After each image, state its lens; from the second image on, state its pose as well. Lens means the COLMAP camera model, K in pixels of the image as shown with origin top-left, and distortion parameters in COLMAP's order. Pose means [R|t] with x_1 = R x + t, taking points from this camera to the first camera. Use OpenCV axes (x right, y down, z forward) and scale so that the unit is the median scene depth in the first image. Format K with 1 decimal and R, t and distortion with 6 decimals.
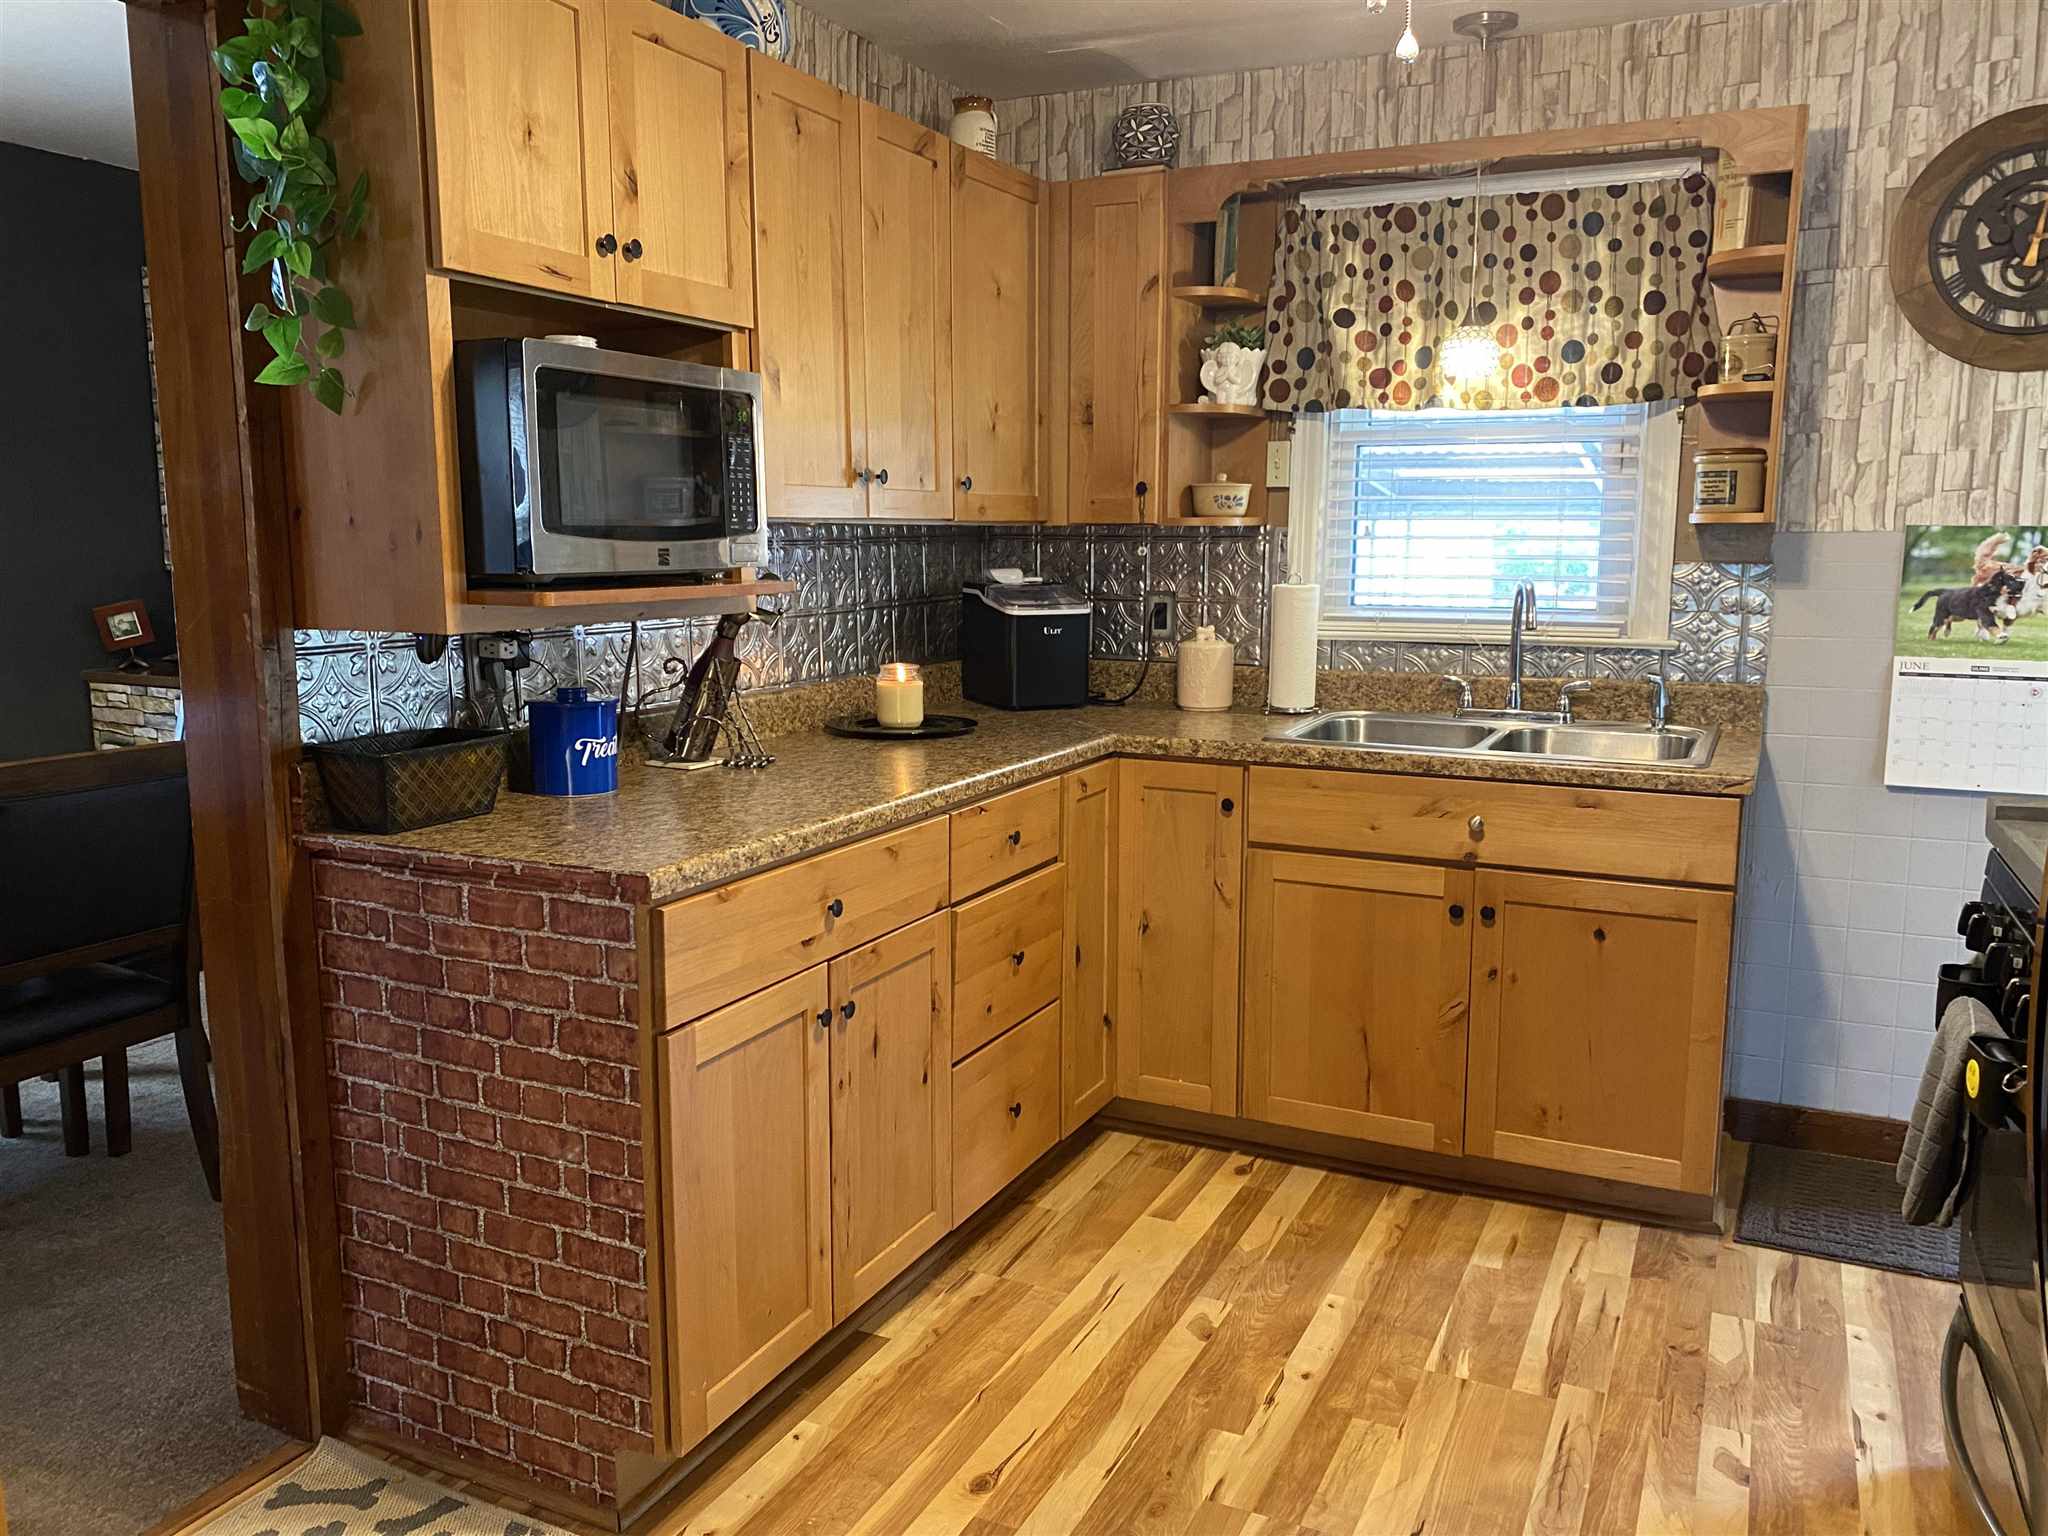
lens RADIAL K [[1578.3, 0, 1022.8], [0, 1578.3, 765.1], [0, 0, 1]] dist [0.050738, -0.055461]
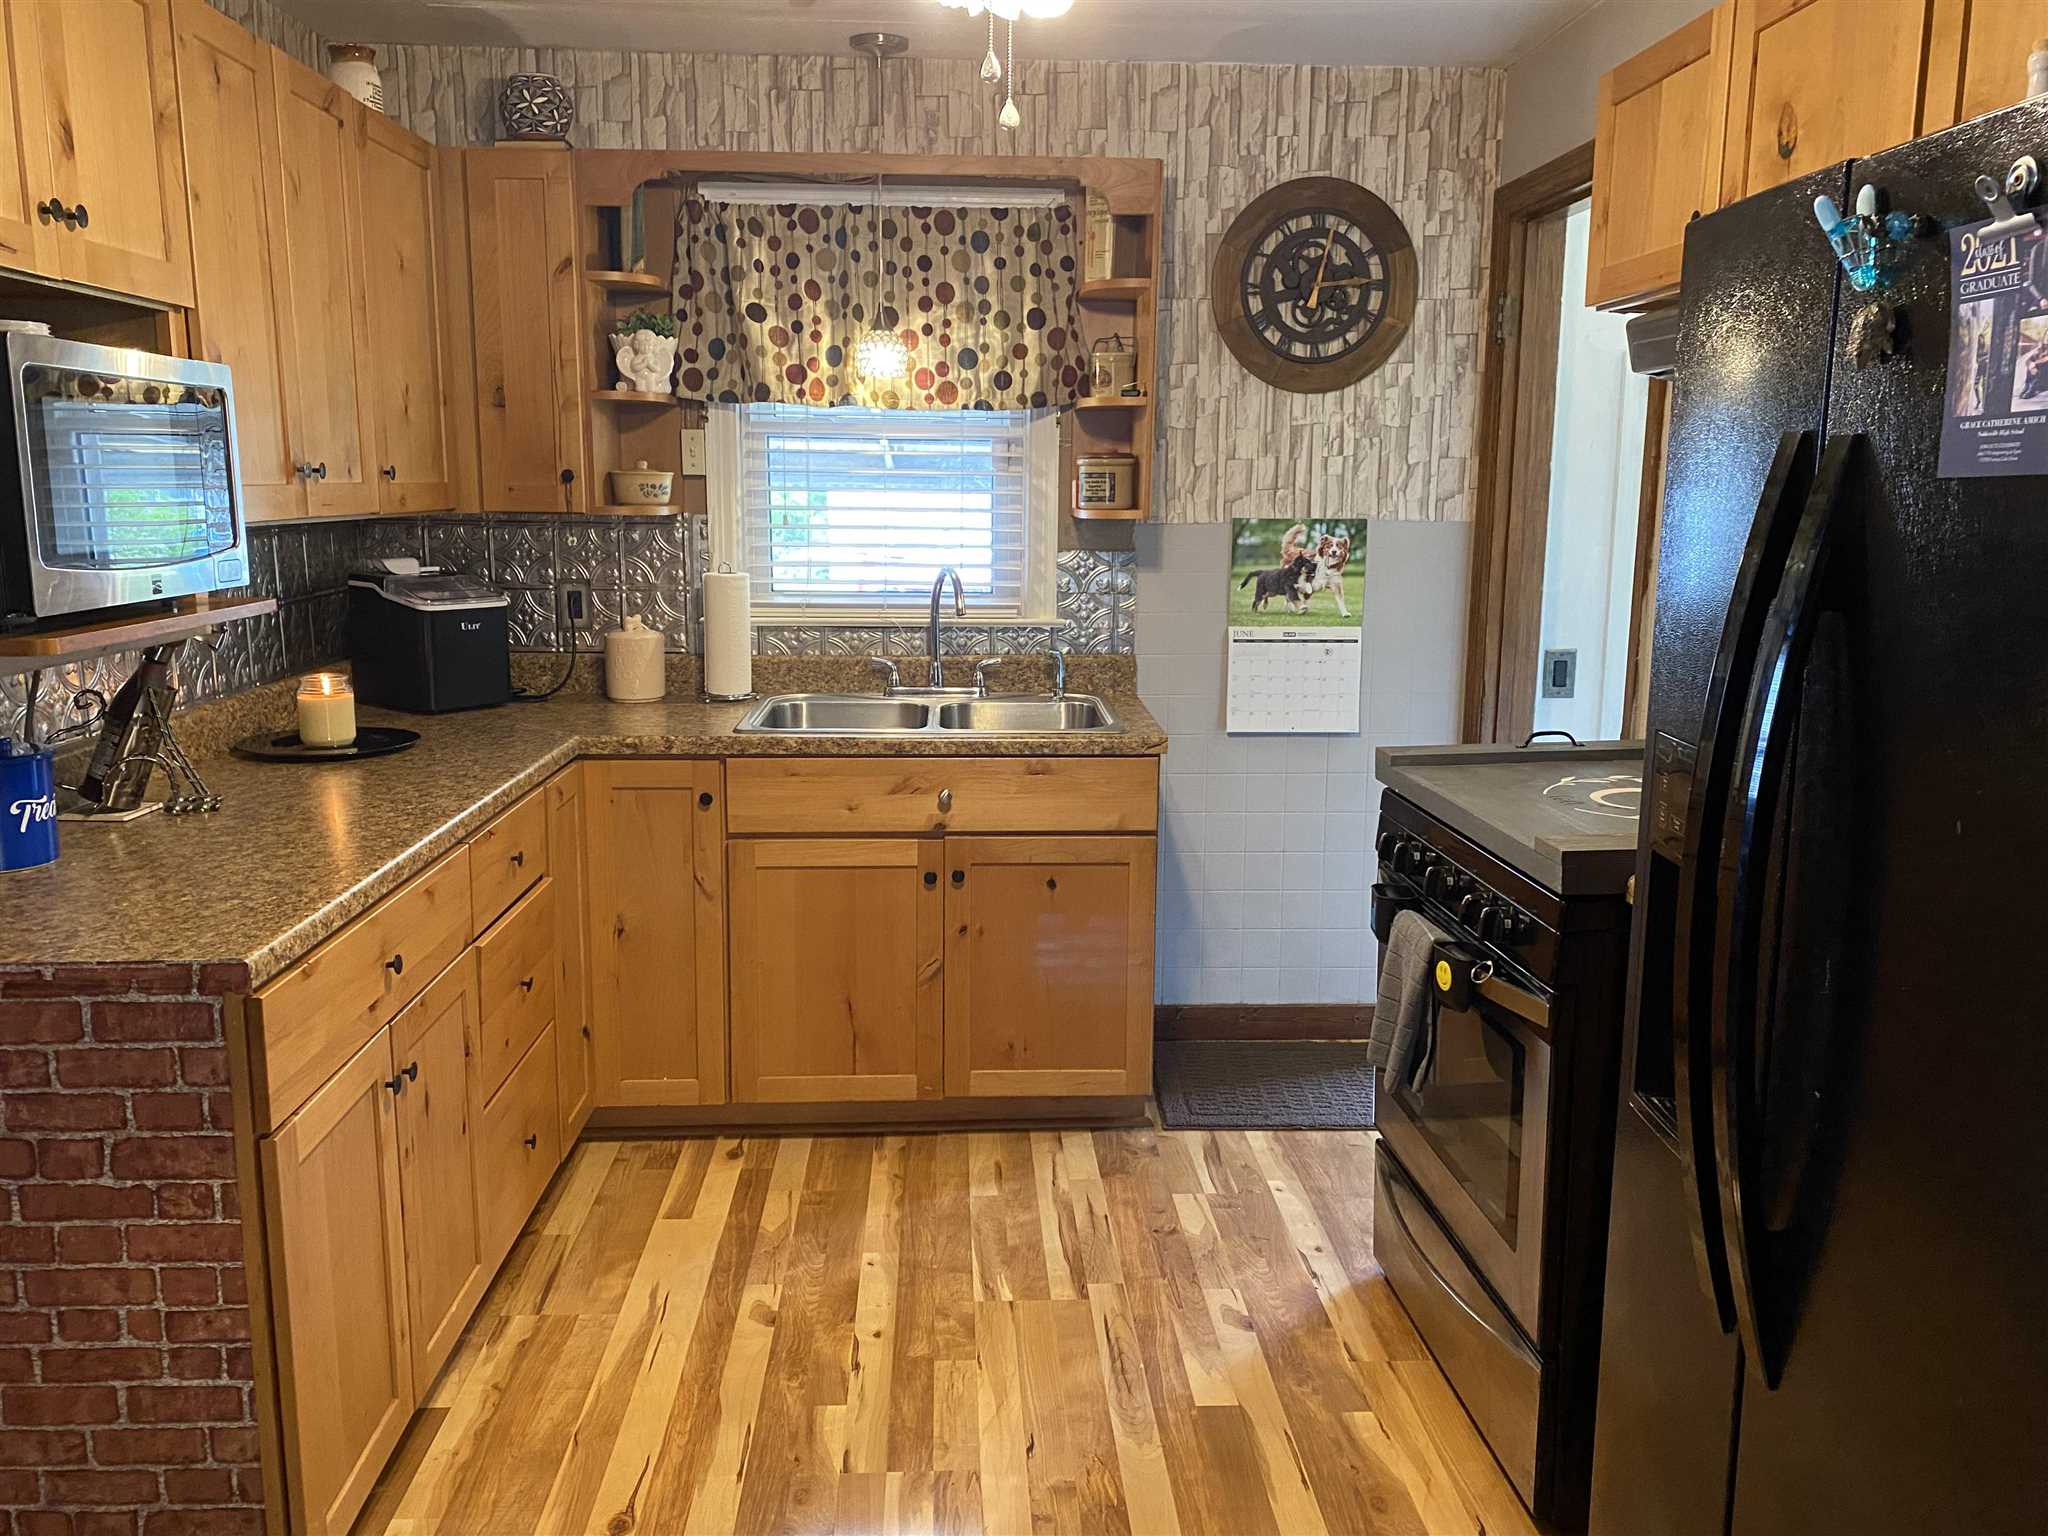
lens RADIAL K [[1578.3, 0, 1024.6], [0, 1578.3, 757.6], [0, 0, 1]] dist [0.050738, -0.055461]
pose [[0.880927, -0.078051, 0.466771, -0.171469], [0.064784, 0.996910, 0.044431, -0.035350], [-0.468797, -0.008902, 0.883261, 0.015644]]
